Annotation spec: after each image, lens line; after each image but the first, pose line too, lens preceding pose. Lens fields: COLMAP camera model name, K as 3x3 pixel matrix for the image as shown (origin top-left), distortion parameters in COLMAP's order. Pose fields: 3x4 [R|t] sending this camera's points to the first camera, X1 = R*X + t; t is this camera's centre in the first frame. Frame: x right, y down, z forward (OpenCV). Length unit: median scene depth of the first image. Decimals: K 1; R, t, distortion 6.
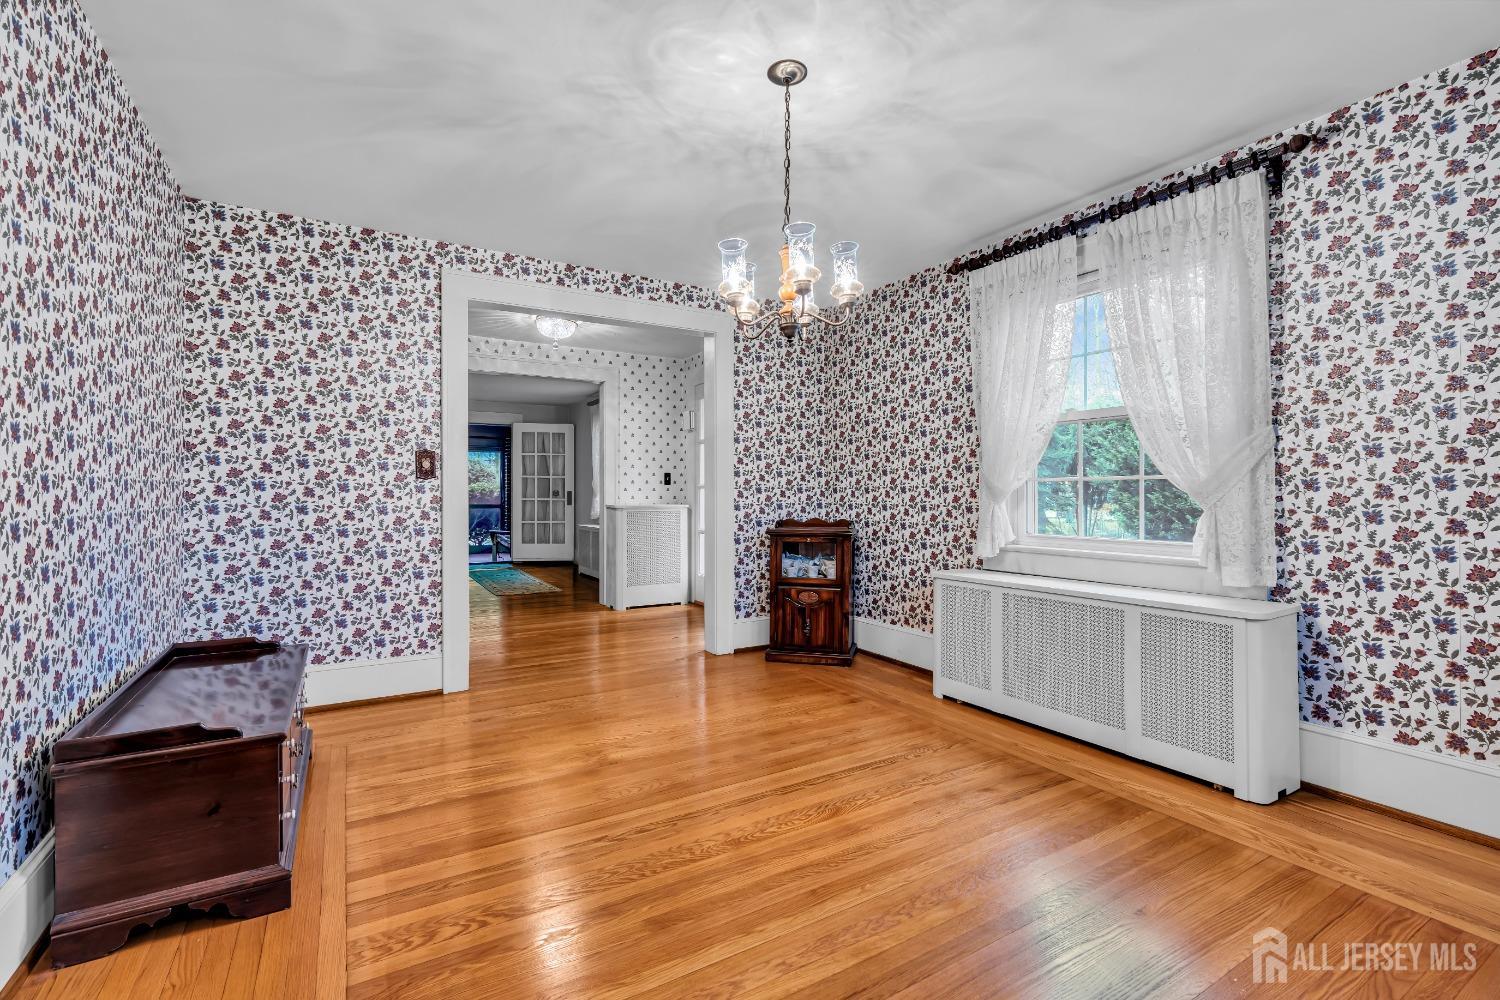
lens RADIAL K [[675.9, 0, 741.1], [0, 675.9, 504.2], [0, 0, 1]] dist [0.000803, 0.000038]
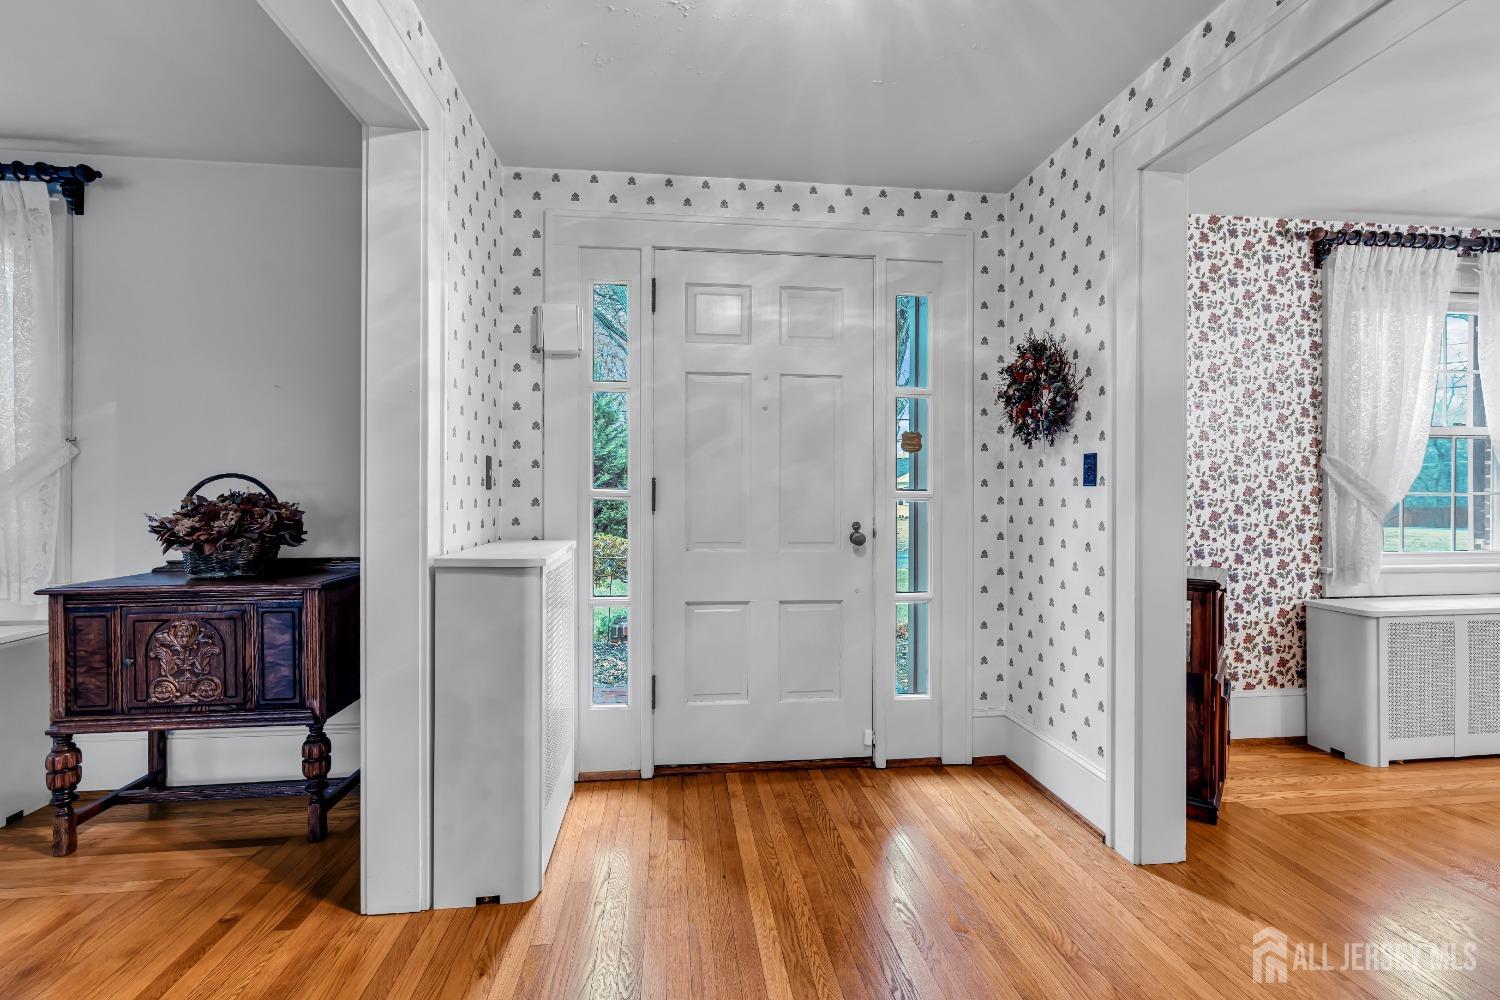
lens RADIAL K [[678.4, 0, 750.0], [0, 678.4, 500.0], [0, 0, 1]] dist [-0.001086, 0.000161]
pose [[0.411733, -0.002156, 0.911302, -0.665025], [0.002241, 0.999997, 0.001353, -0.027289], [-0.911302, 0.001485, 0.411736, 1.209603]]
